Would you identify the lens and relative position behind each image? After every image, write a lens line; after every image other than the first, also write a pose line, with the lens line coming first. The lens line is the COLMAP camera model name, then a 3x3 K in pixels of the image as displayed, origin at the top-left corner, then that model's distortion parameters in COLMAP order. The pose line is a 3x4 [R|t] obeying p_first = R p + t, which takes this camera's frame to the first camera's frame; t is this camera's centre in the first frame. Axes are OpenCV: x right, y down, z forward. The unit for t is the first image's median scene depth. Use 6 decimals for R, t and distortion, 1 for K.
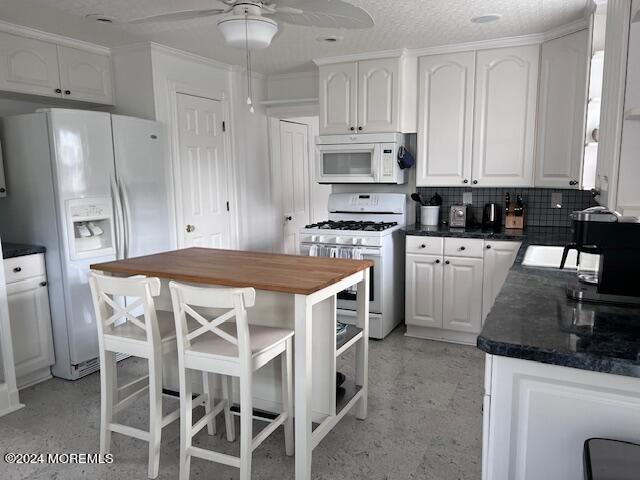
lens RADIAL K [[477.0, 0, 320.0], [0, 477.0, 240.0], [0, 0, 1]] dist [-0.002019, -0.007943]
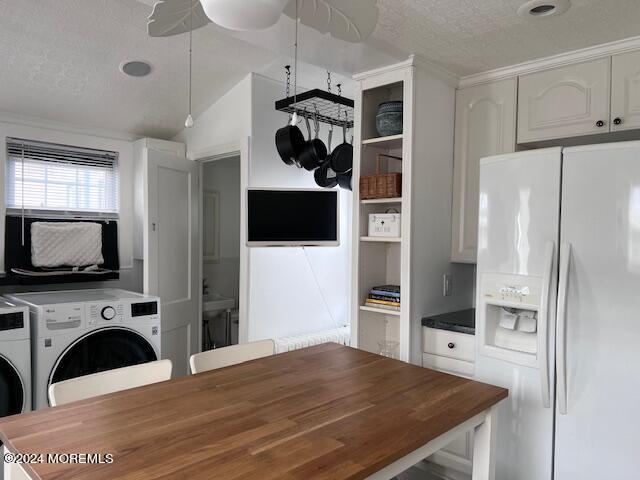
lens RADIAL K [[477.0, 0, 320.0], [0, 477.0, 240.0], [0, 0, 1]] dist [-0.002019, -0.007943]
pose [[-0.277606, 0.019961, -0.960488, 0.245211], [-0.154713, 0.985805, 0.065203, -0.133832], [0.948155, 0.166701, -0.270577, 0.869152]]
